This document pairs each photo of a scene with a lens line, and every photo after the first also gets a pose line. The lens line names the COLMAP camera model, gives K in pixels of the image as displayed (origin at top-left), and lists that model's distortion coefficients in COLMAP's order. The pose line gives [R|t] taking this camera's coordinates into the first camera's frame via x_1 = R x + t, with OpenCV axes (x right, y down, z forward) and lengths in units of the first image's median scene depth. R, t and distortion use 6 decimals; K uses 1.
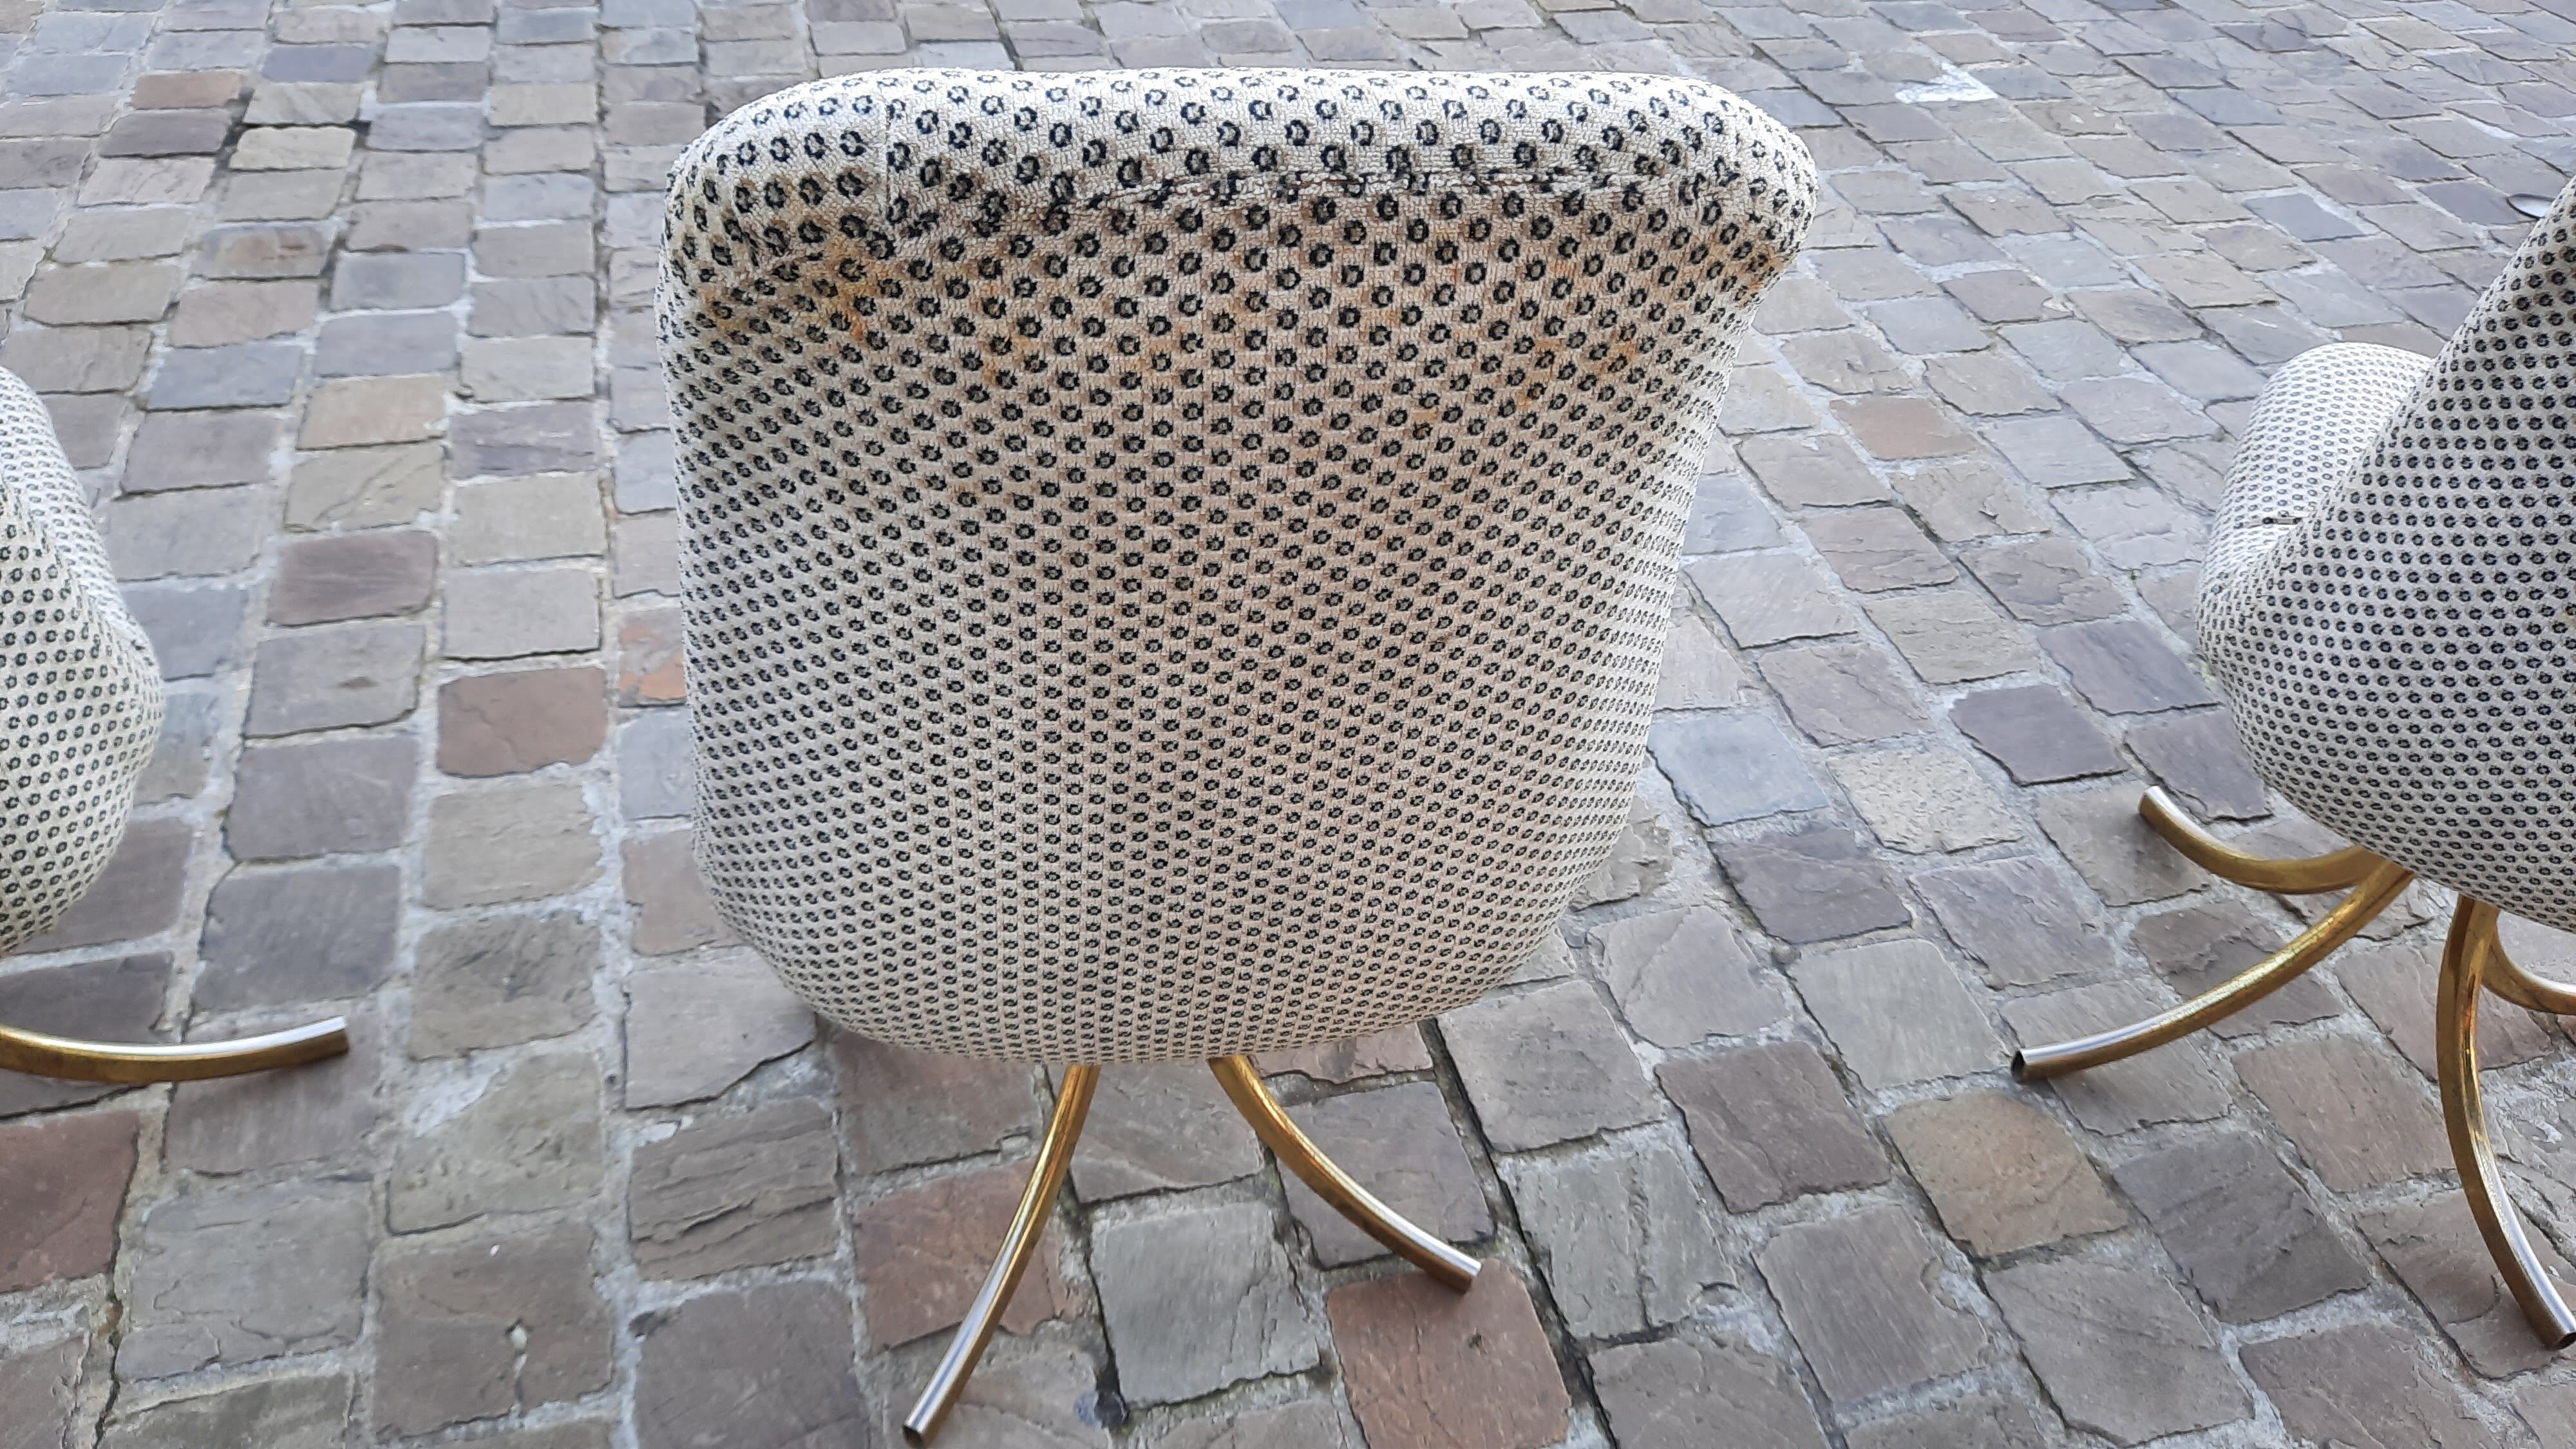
lens RADIAL K [[1861.6, 0, 1285.1], [0, 1861.6, 719.7], [0, 0, 1]] dist [0.042427, -0.038487]
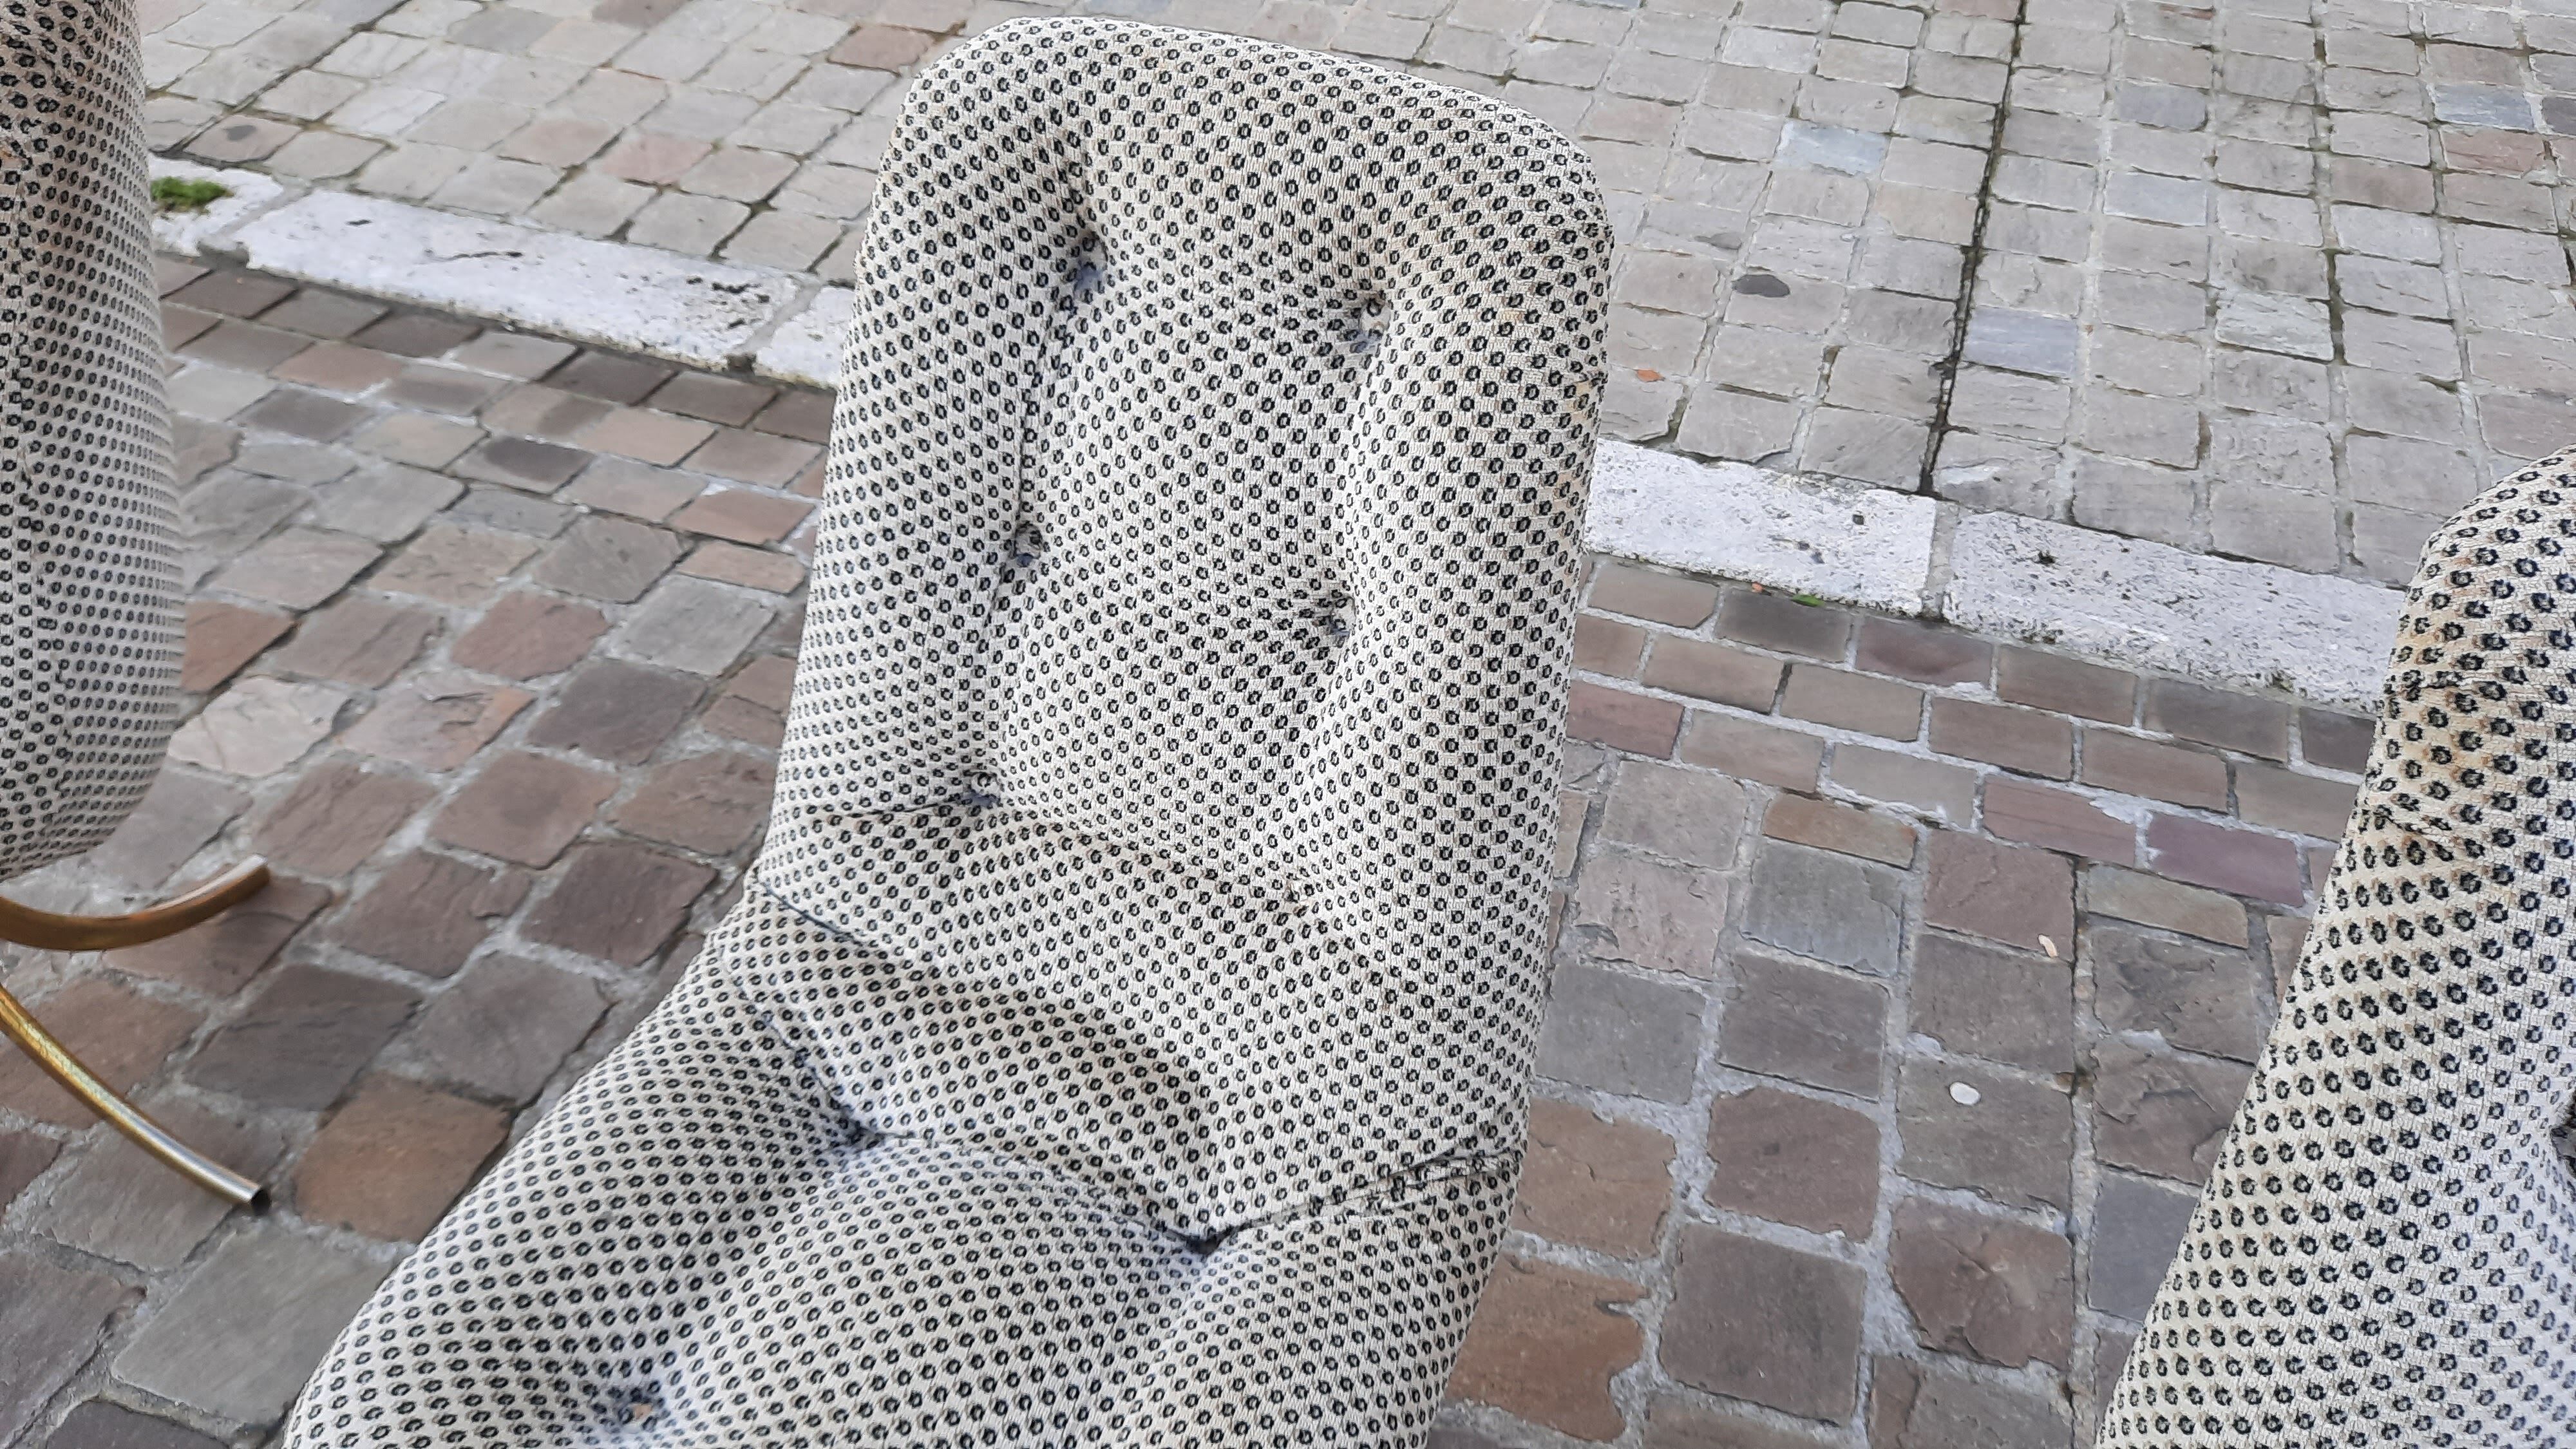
lens RADIAL K [[1861.6, 0, 1285.9], [0, 1861.6, 726.9], [0, 0, 1]] dist [0.042427, -0.038487]
pose [[-0.828834, -0.433076, 0.354231, -0.306556], [0.292970, 0.203447, 0.934226, -0.653410], [-0.476658, 0.878097, -0.041746, 0.588454]]
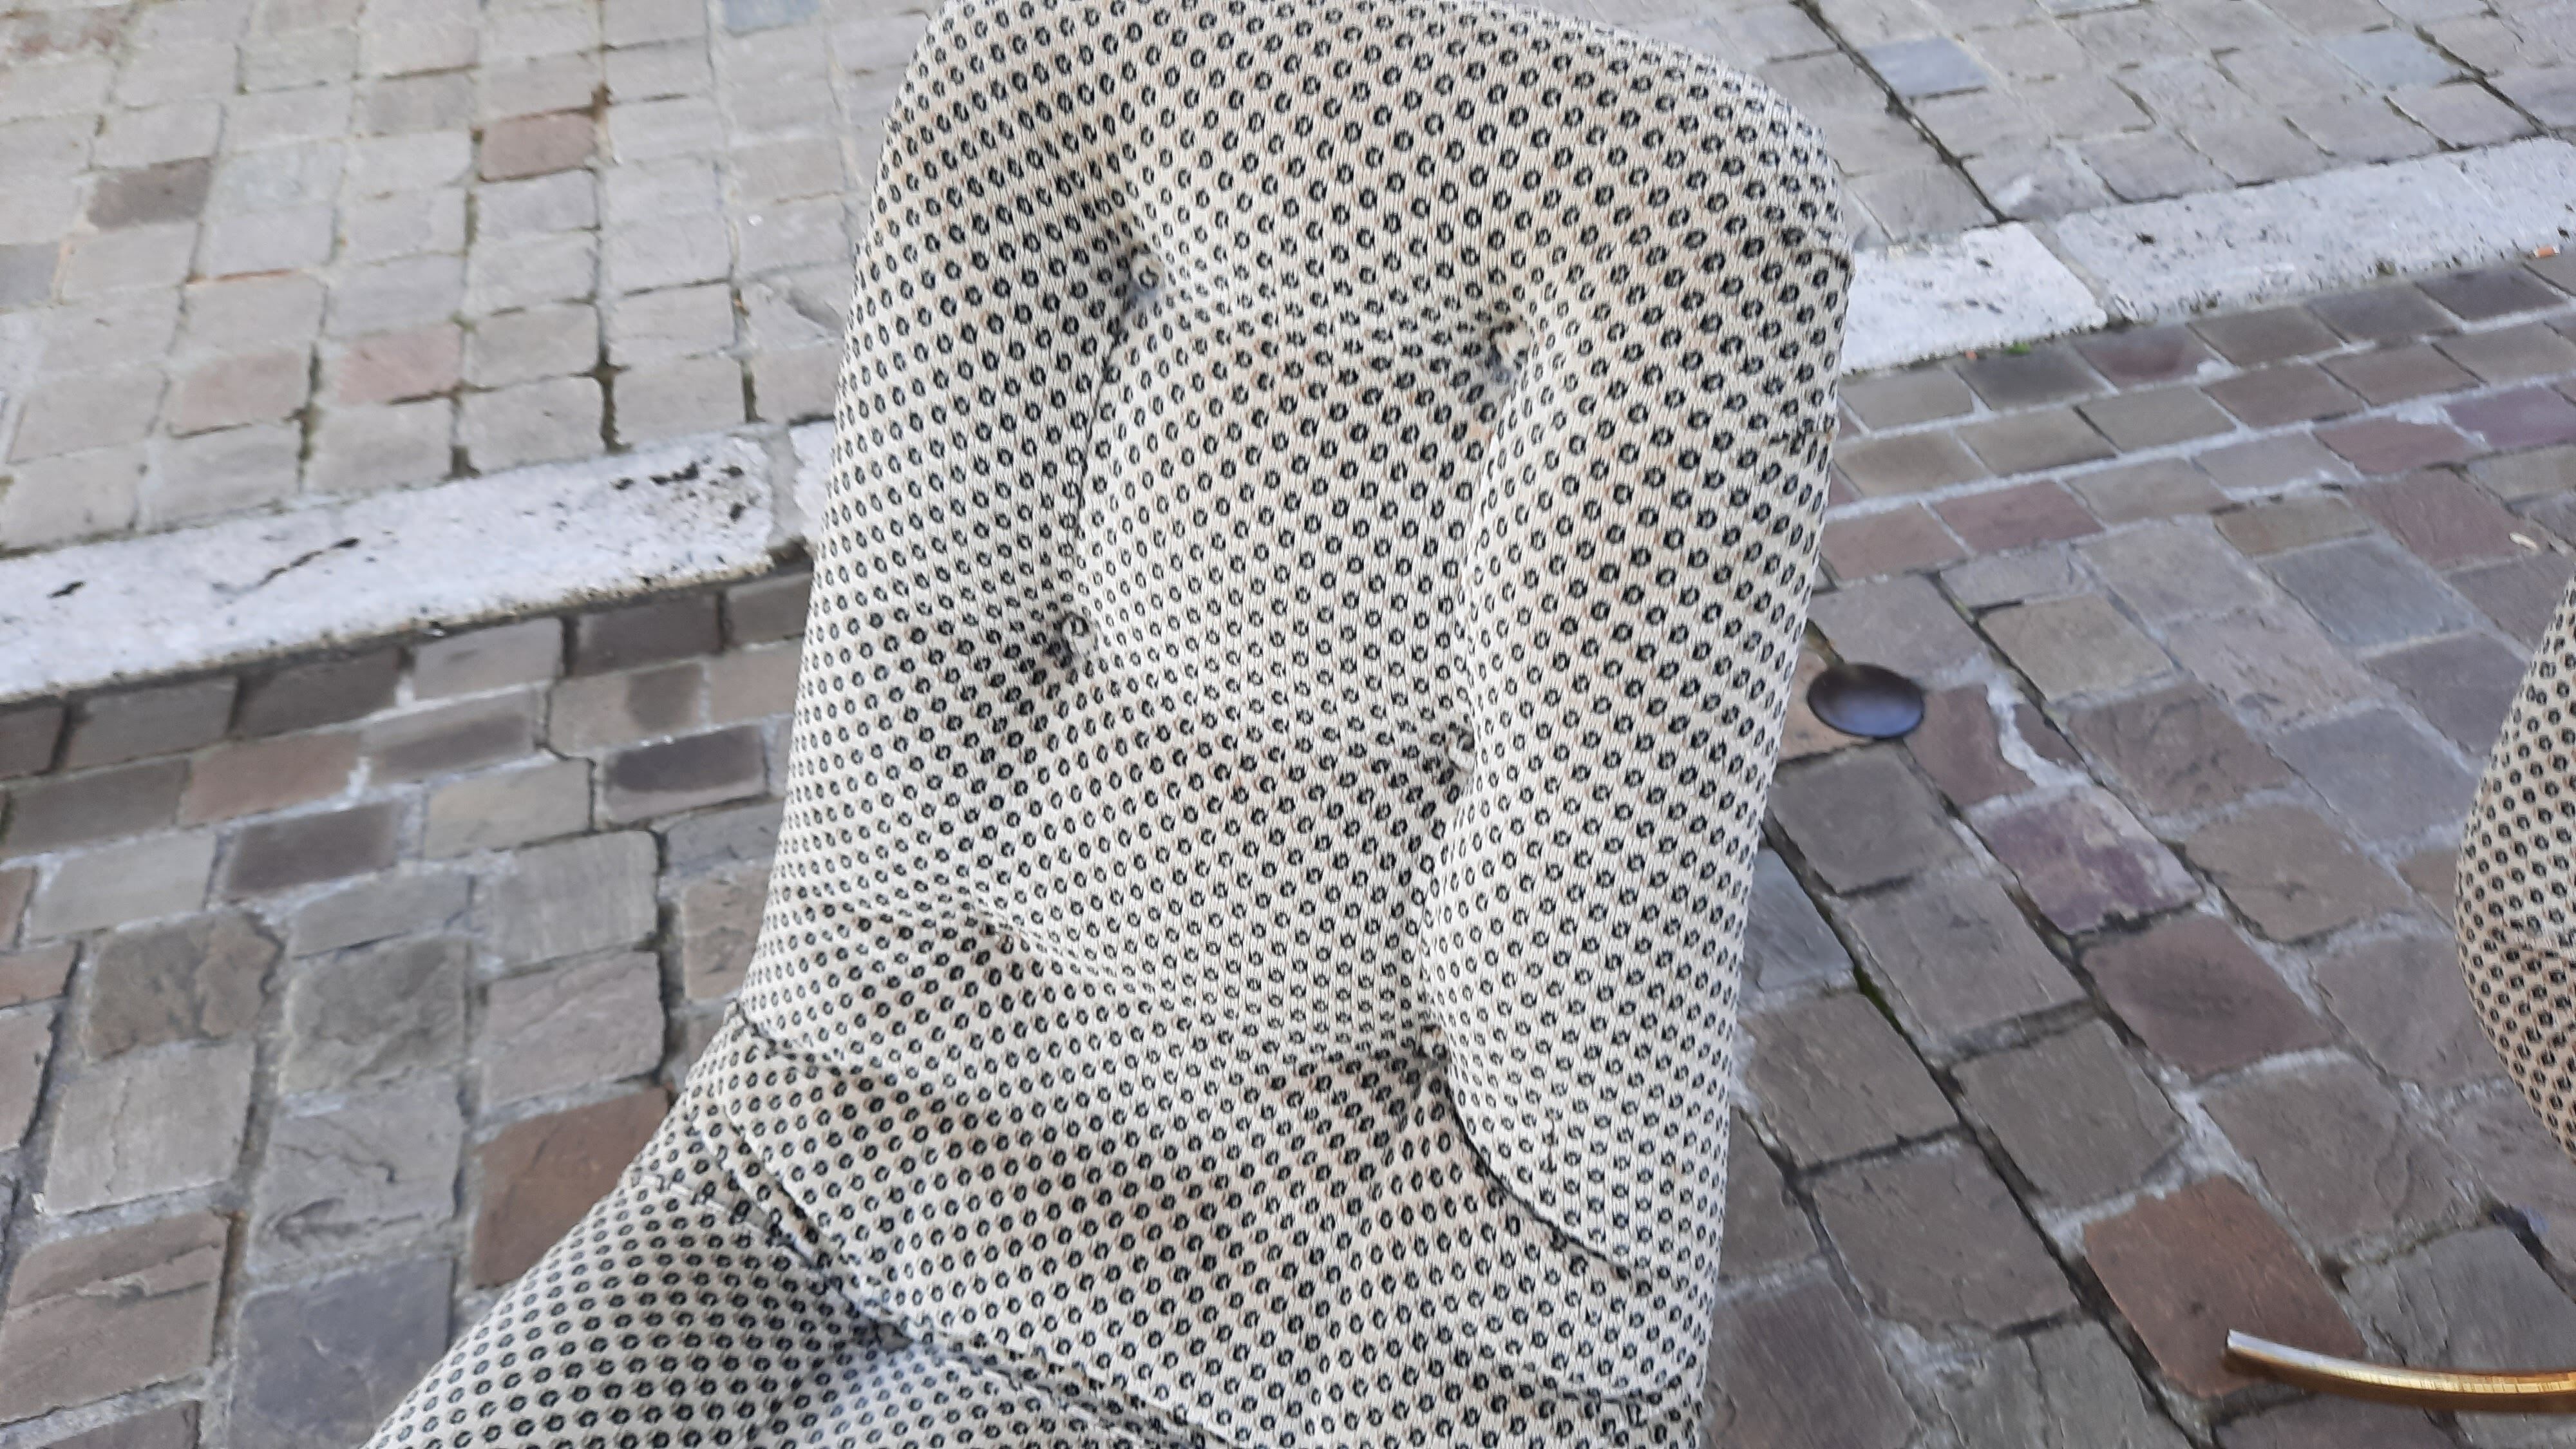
lens RADIAL K [[1861.6, 0, 1284.7], [0, 1861.6, 712.4], [0, 0, 1]] dist [0.042427, -0.038487]
pose [[-0.998150, -0.033856, -0.050500, 0.583705], [-0.053909, 0.108774, 0.992604, -0.609005], [-0.028112, 0.993490, -0.110398, 0.717815]]
